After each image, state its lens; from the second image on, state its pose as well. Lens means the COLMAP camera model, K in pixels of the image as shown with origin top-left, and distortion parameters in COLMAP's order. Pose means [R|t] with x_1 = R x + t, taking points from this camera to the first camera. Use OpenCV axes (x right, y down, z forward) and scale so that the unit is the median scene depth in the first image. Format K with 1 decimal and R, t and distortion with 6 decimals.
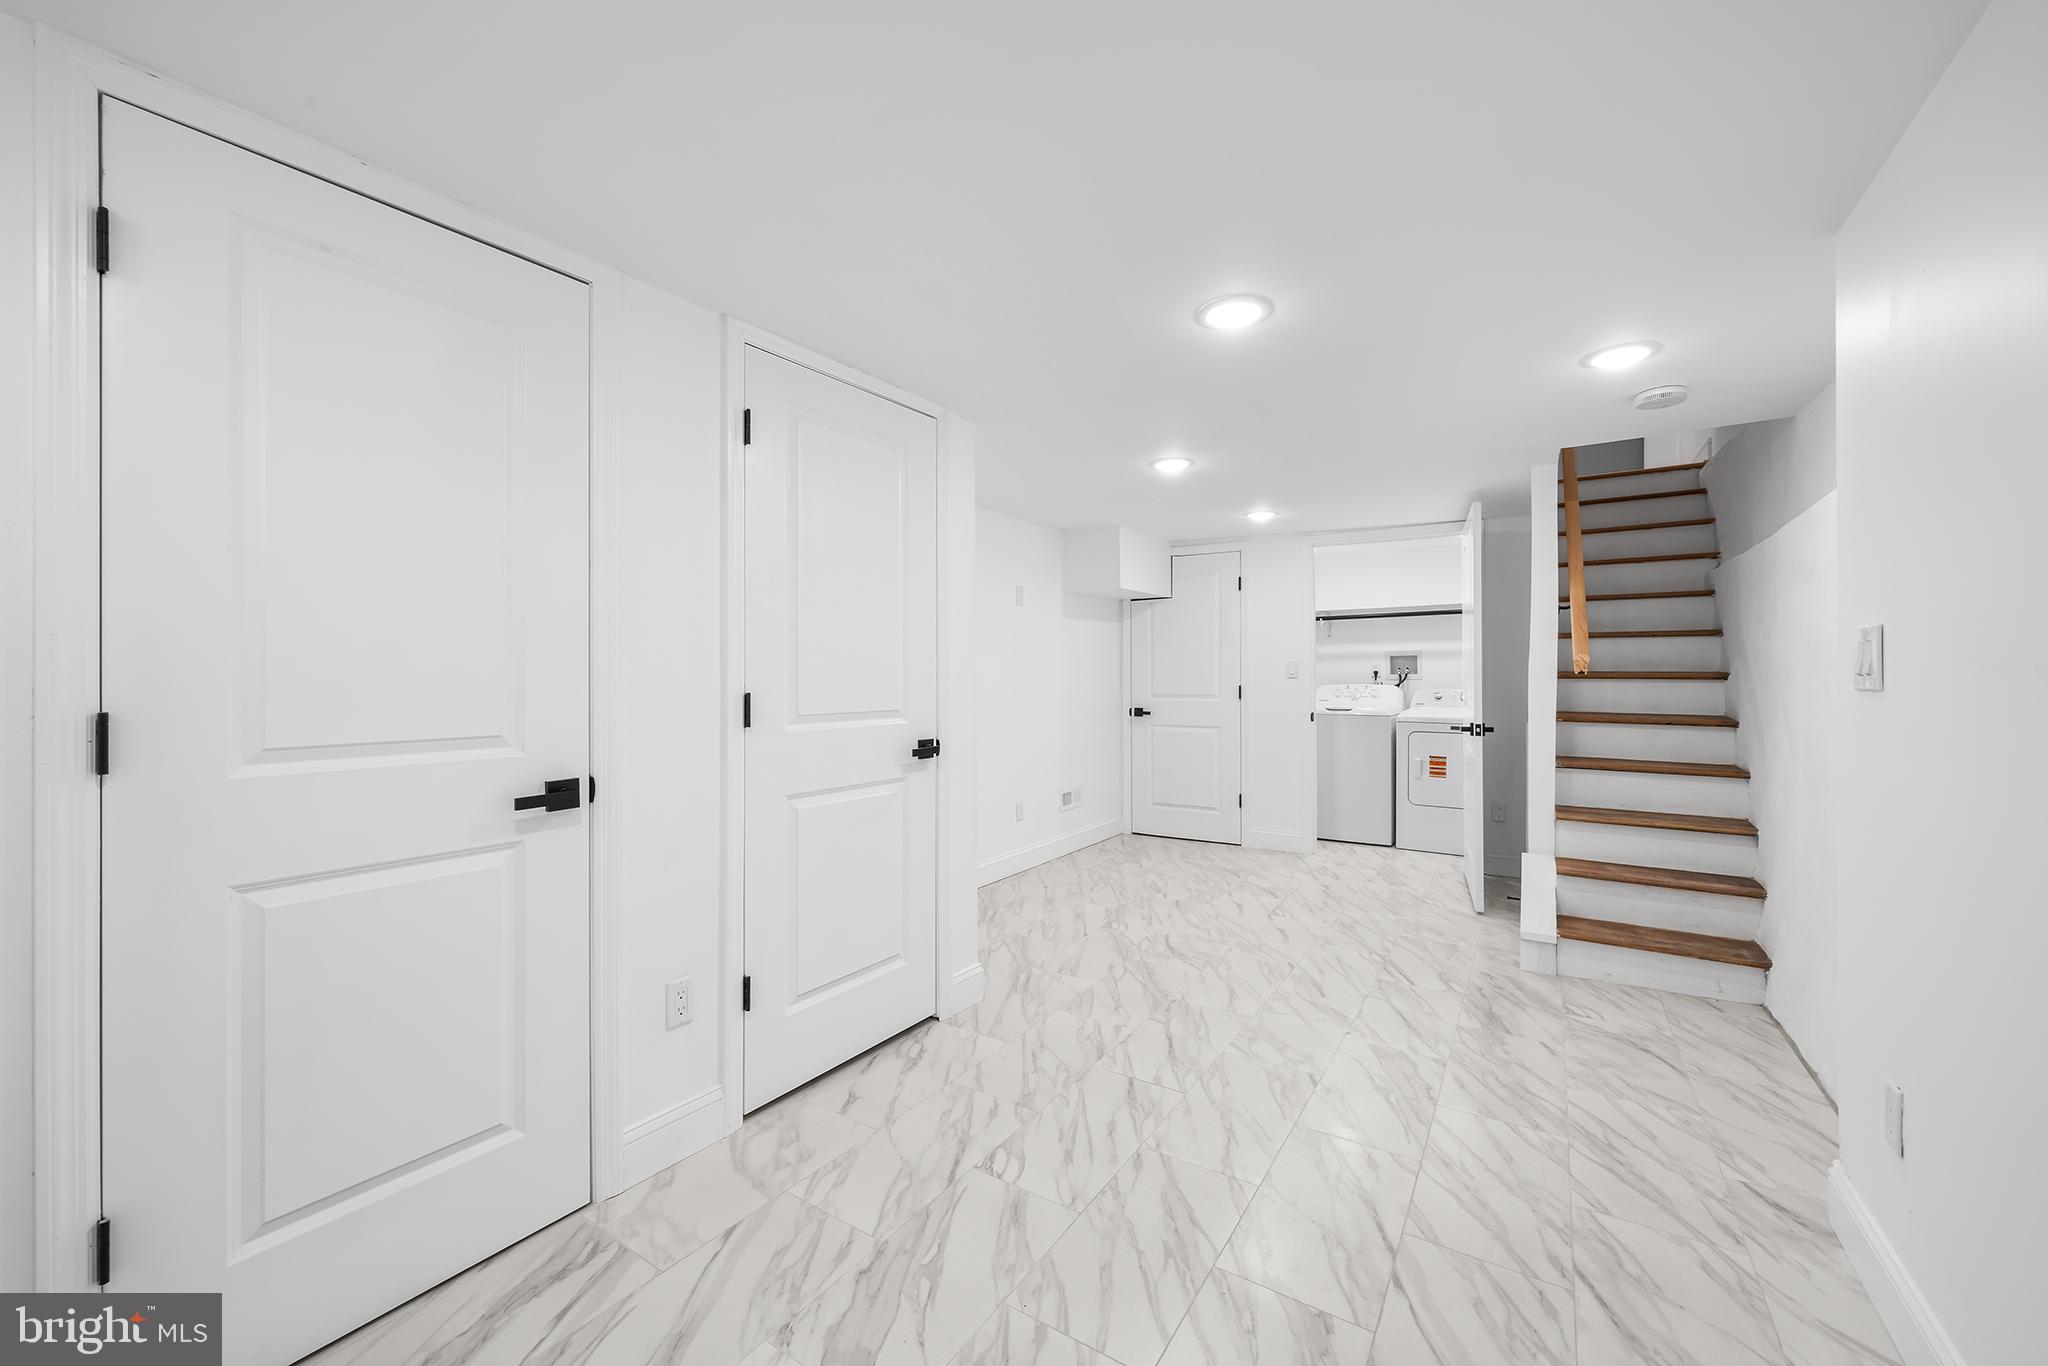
lens RADIAL K [[781.5, 0, 1028.5], [0, 781.5, 685.9], [0, 0, 1]] dist [0.000780, 0.000434]
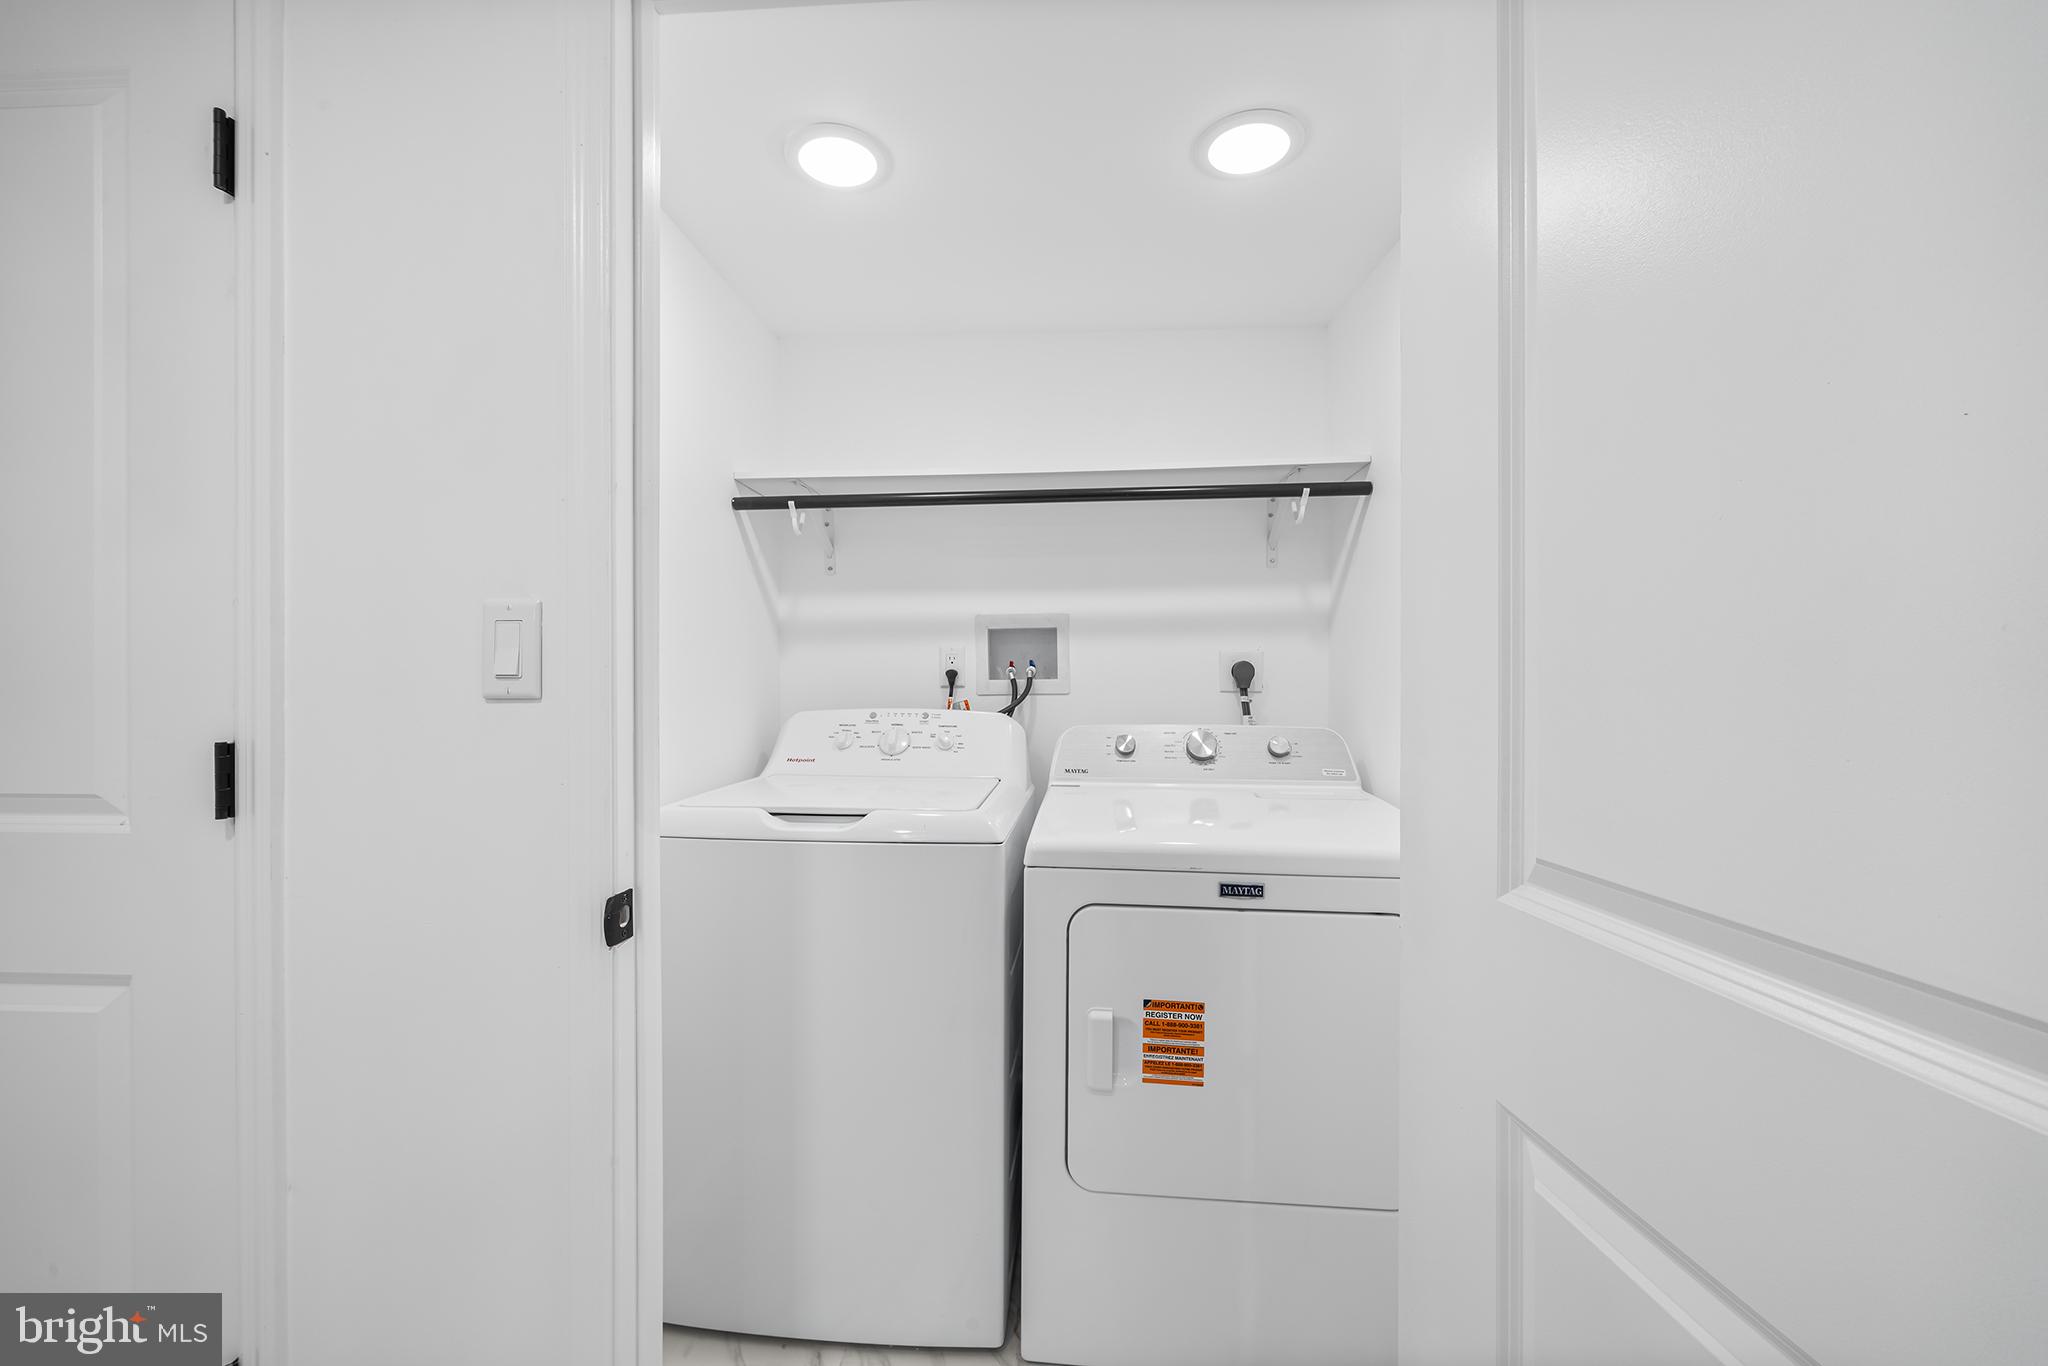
lens RADIAL K [[781.5, 0, 1028.5], [0, 781.5, 685.9], [0, 0, 1]] dist [0.000780, 0.000434]
pose [[0.871316, -0.000762, 0.490721, 0.449028], [0.004179, 0.999974, -0.005867, -0.014749], [-0.490704, 0.007162, 0.871297, 1.006066]]
